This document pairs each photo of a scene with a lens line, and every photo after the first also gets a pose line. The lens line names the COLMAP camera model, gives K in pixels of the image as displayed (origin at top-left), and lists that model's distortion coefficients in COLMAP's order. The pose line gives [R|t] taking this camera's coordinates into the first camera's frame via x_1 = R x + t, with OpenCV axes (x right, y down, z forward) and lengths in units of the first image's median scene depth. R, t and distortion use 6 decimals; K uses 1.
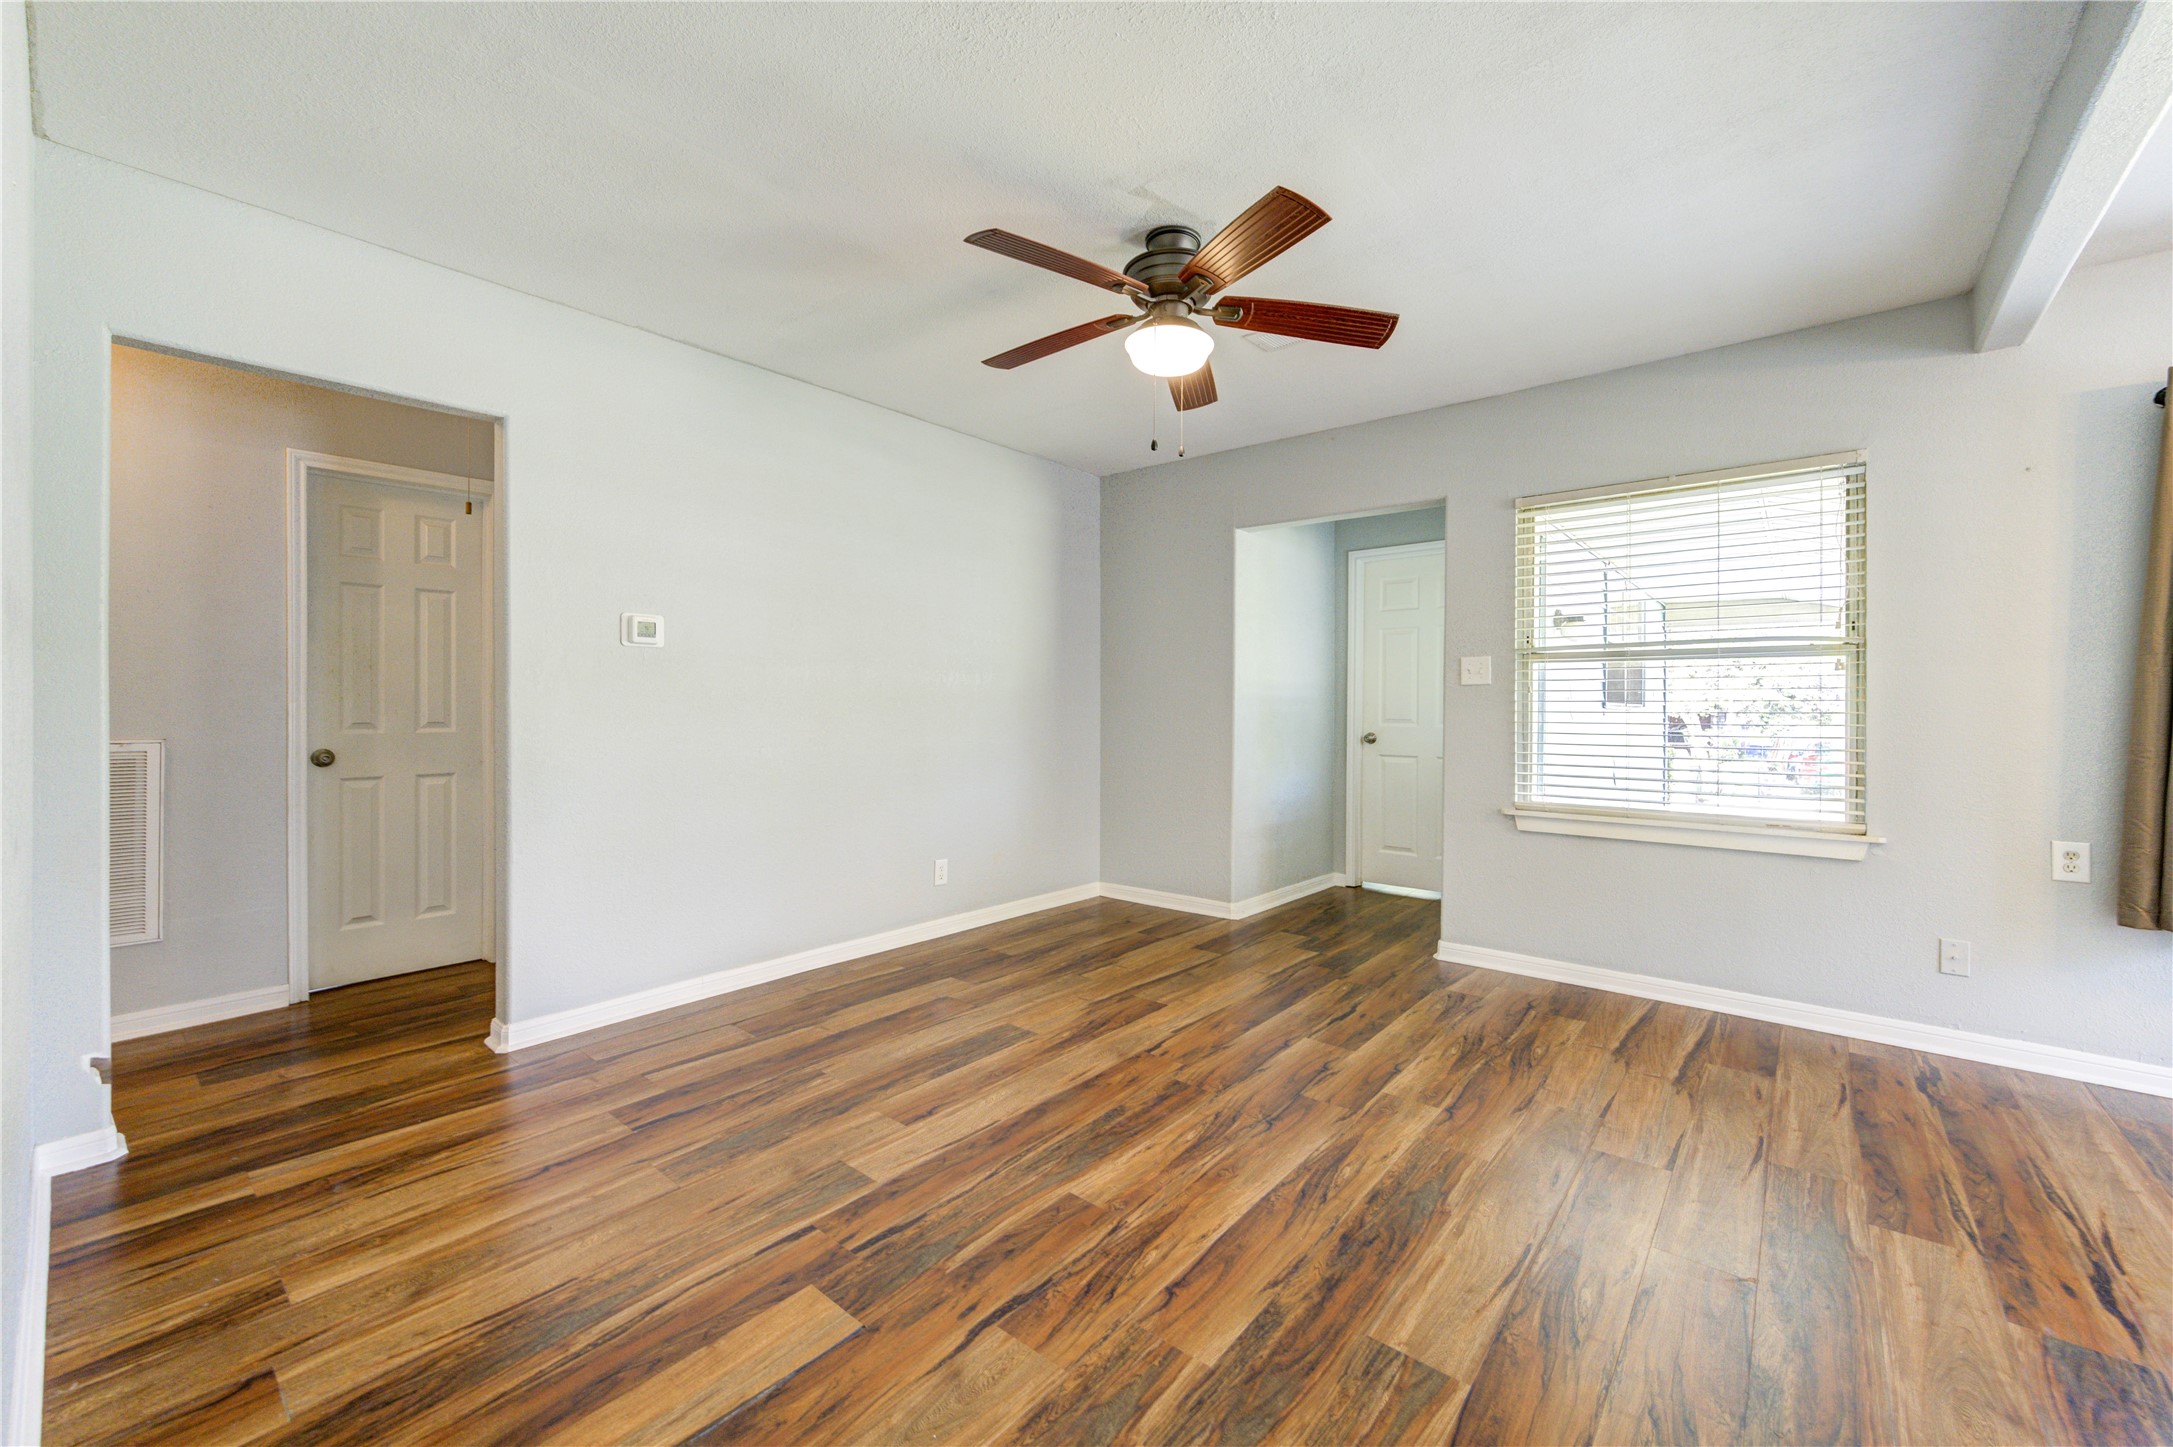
lens RADIAL K [[851.1, 0, 1081.9], [0, 851.1, 719.7], [0, 0, 1]] dist [0.004532, -0.001955]
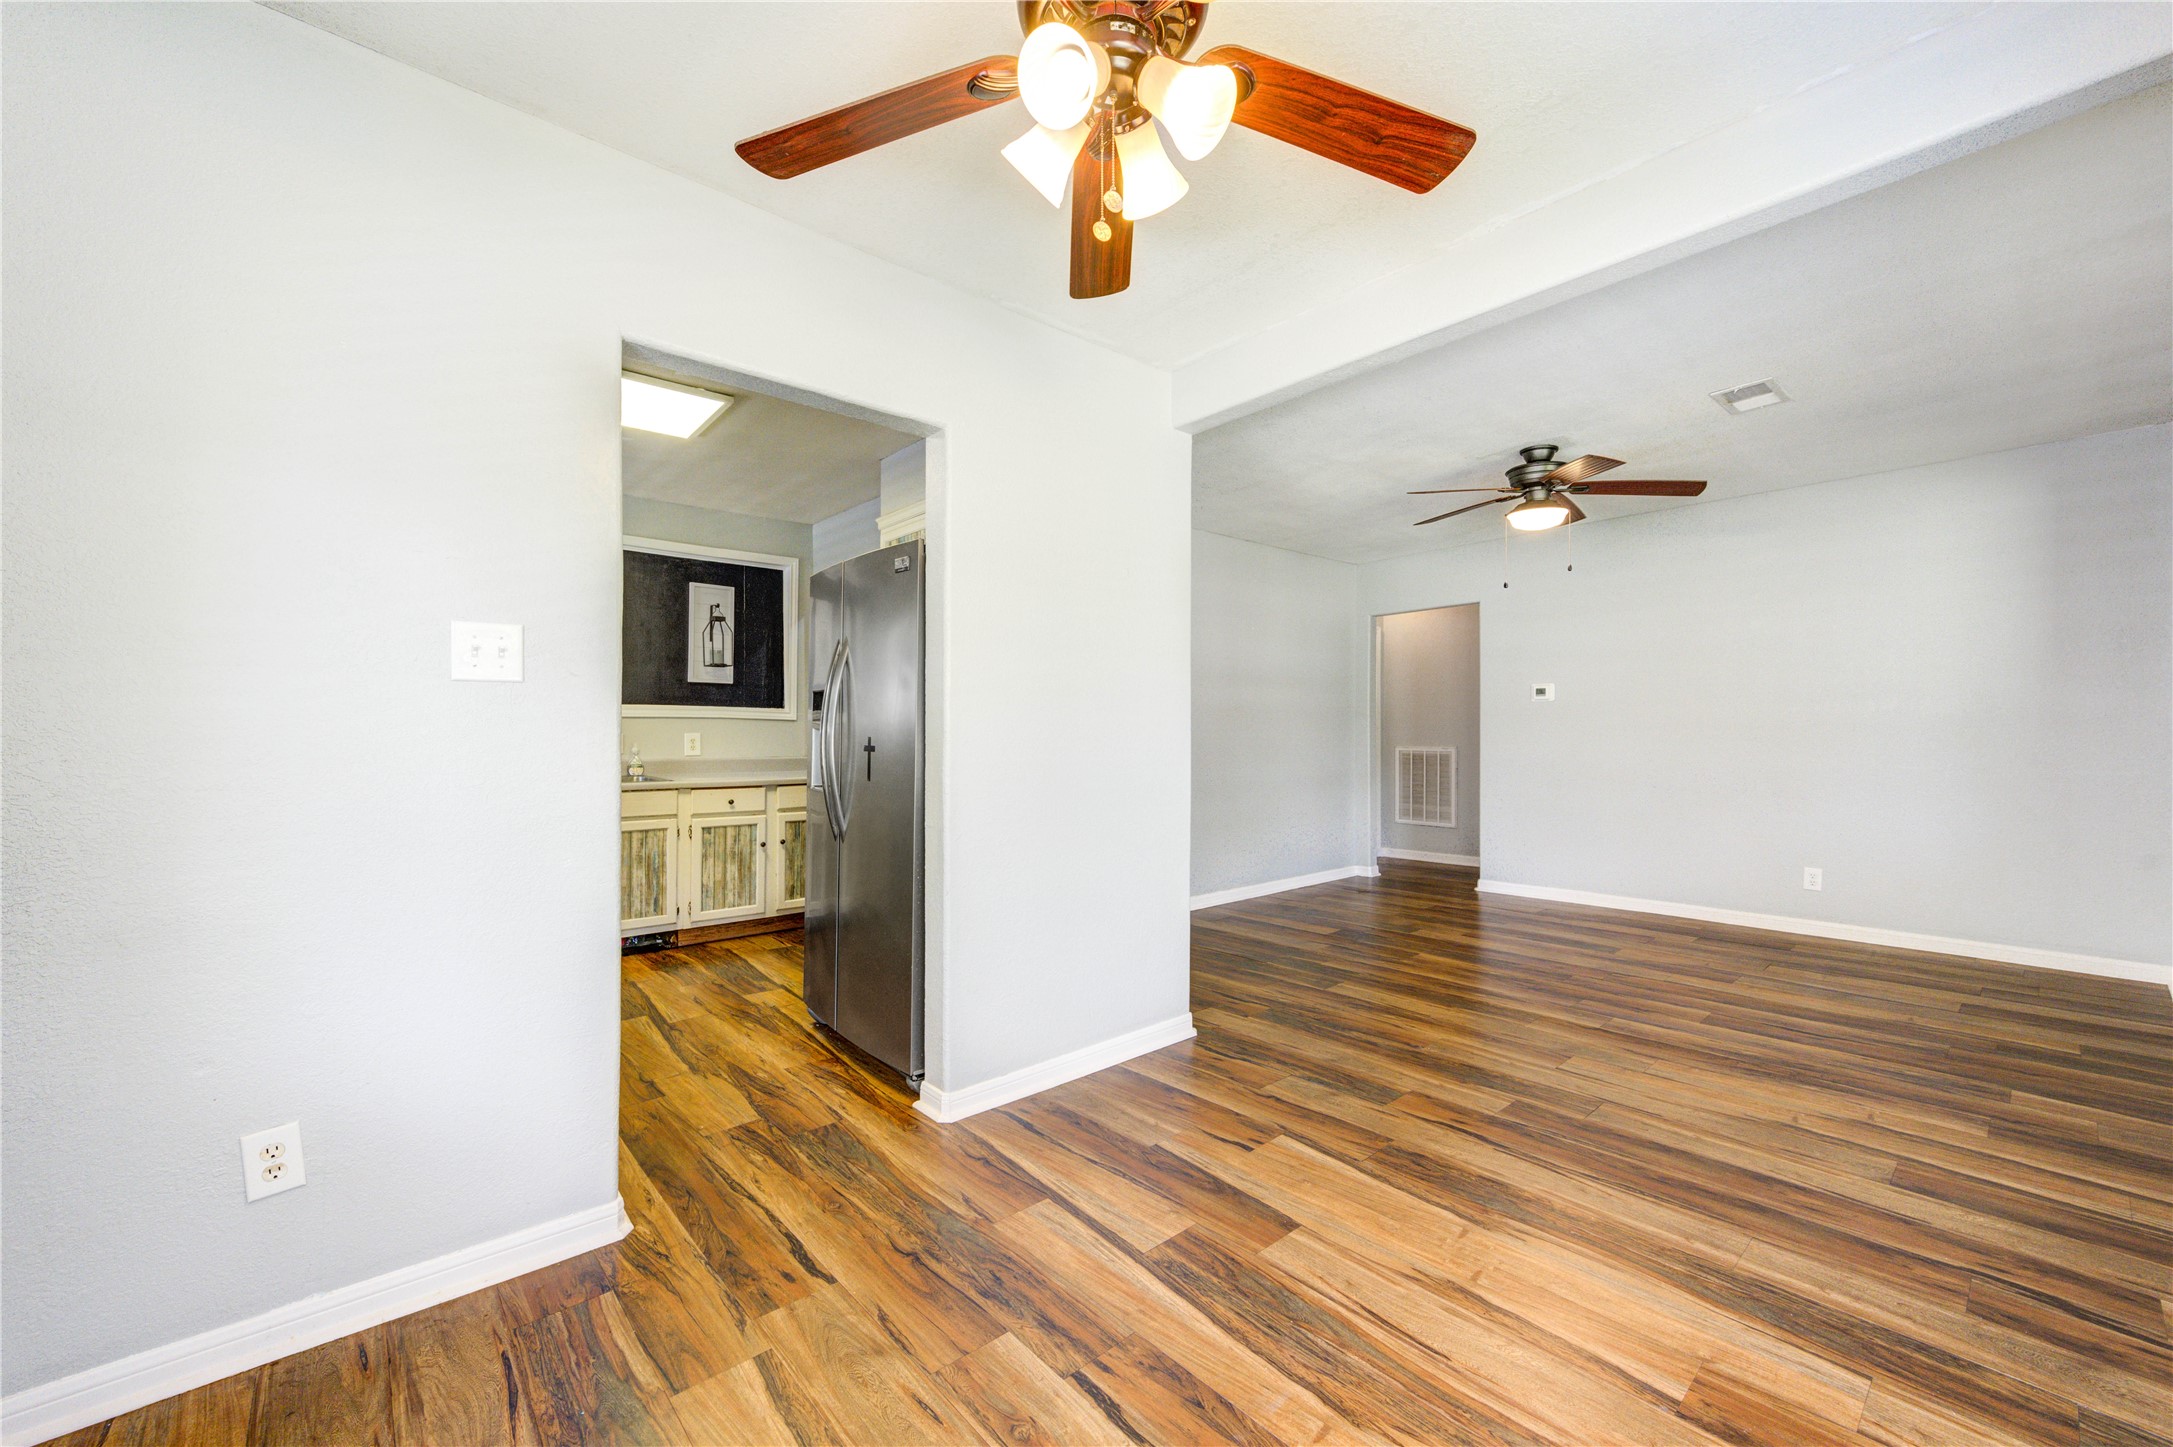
lens RADIAL K [[851.1, 0, 1088.2], [0, 851.1, 728.5], [0, 0, 1]] dist [0.004532, -0.001955]
pose [[-0.149137, -0.006326, -0.988796, 1.800841], [-0.010763, 0.999931, -0.004774, -0.001940], [0.988758, 0.009931, -0.149195, 0.379554]]
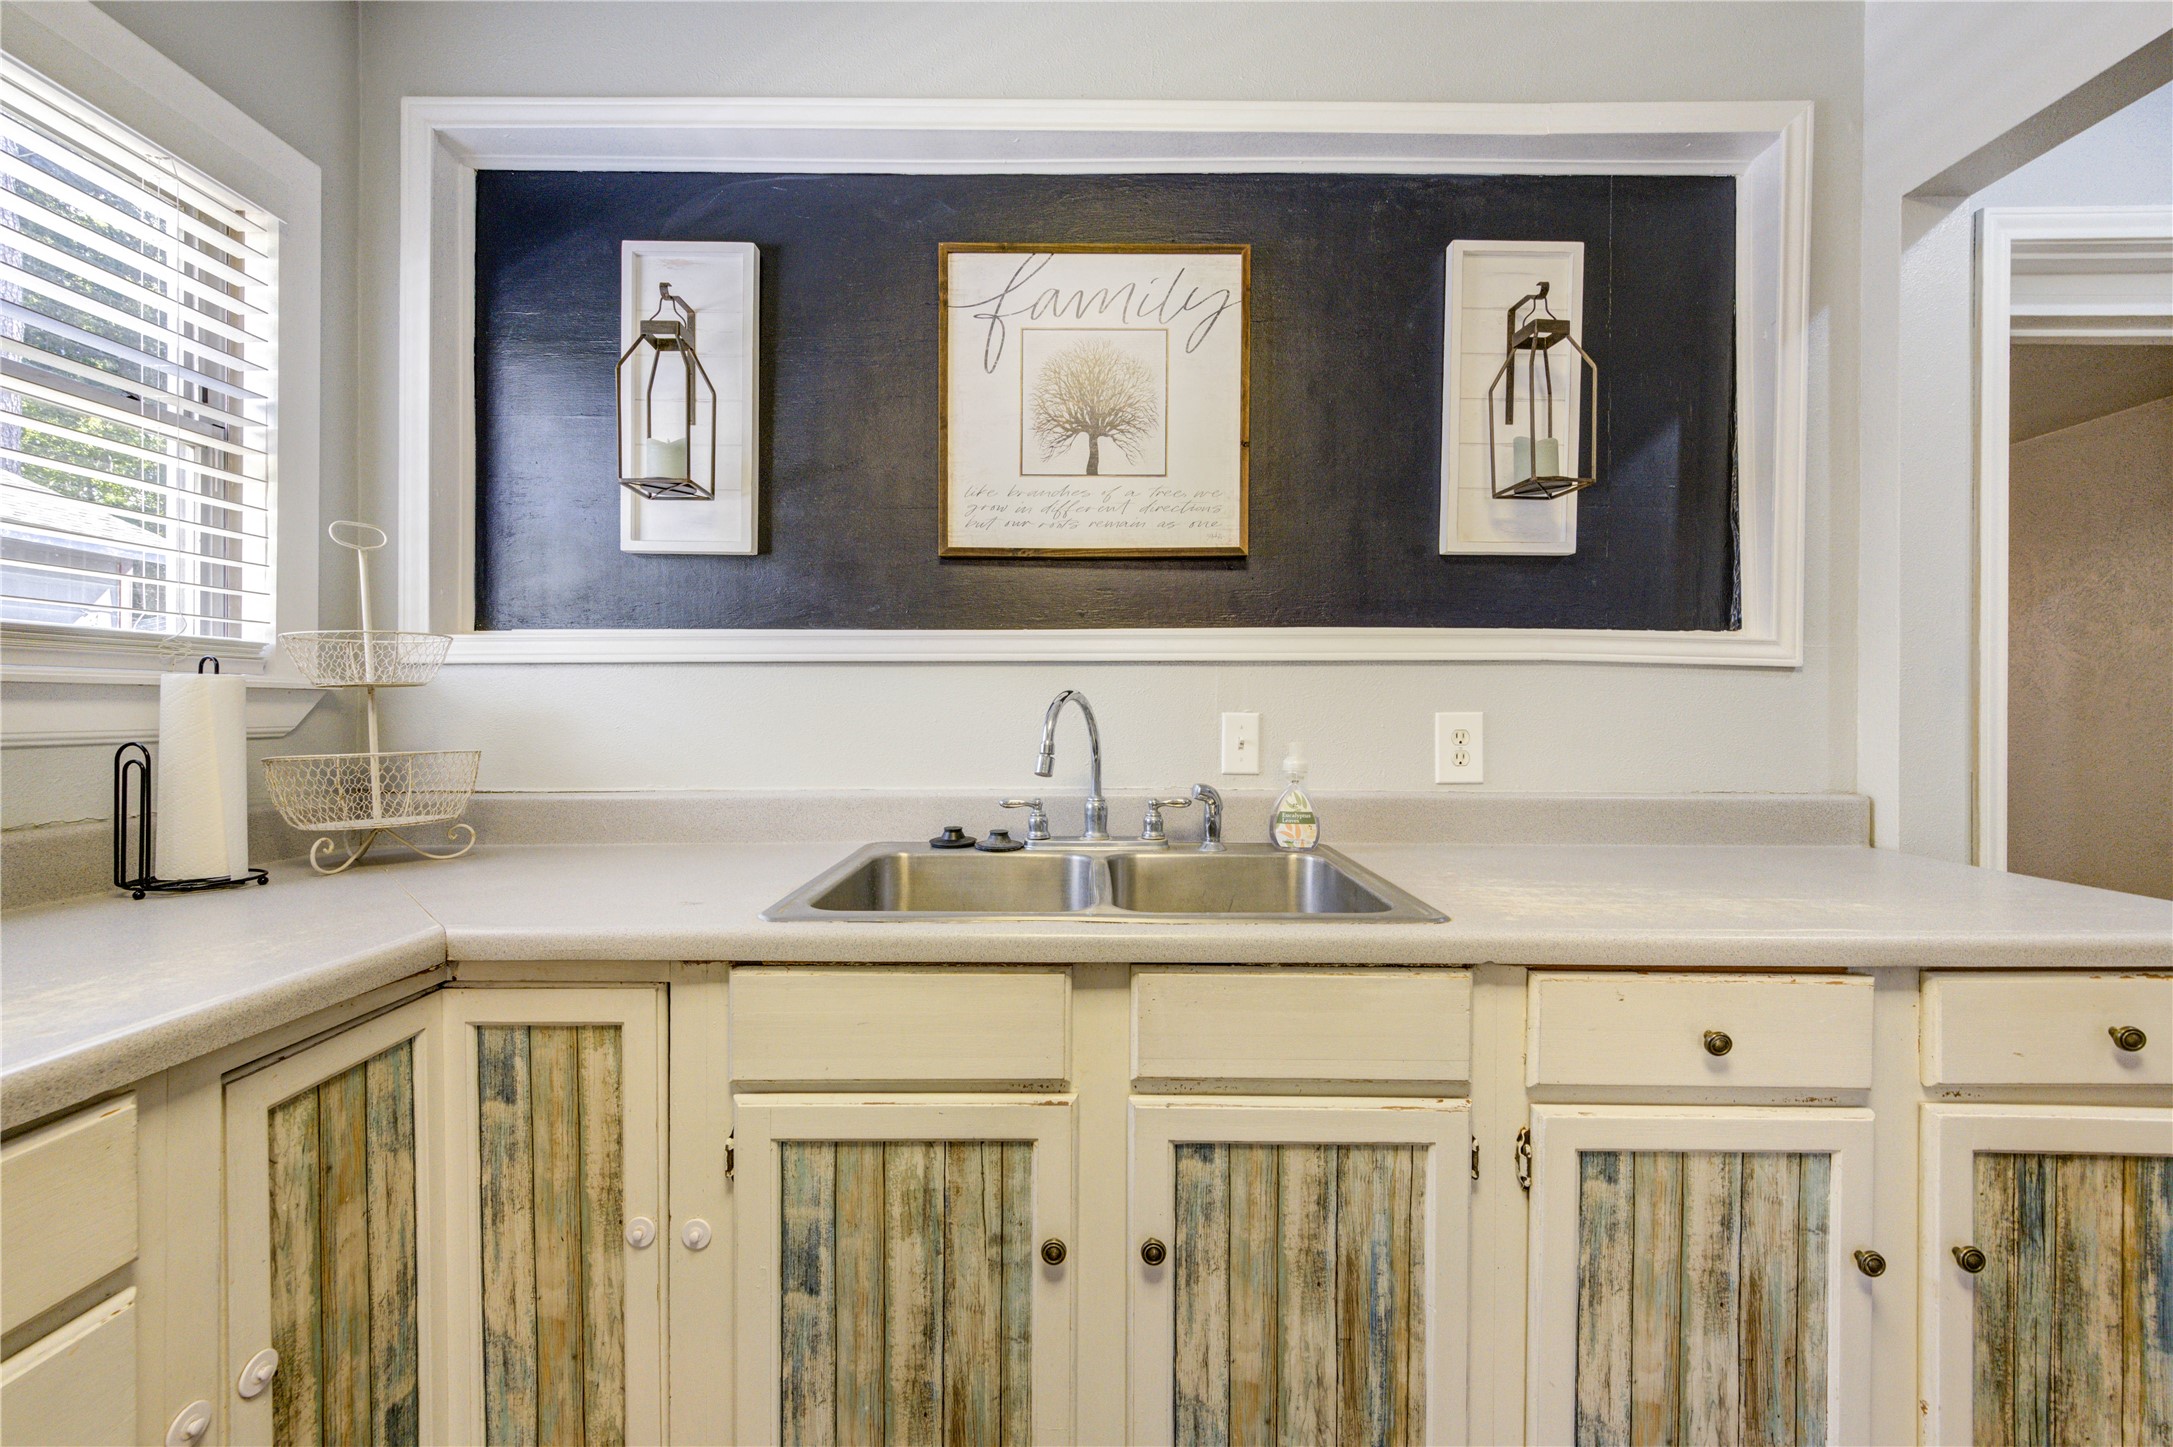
lens RADIAL K [[851.1, 0, 1081.1], [0, 851.1, 717.0], [0, 0, 1]] dist [0.004532, -0.001955]
pose [[-0.769092, 0.002622, -0.639133, 0.554674], [-0.009299, 0.999840, 0.015292, 0.007209], [0.639071, 0.017704, -0.768944, -0.548888]]
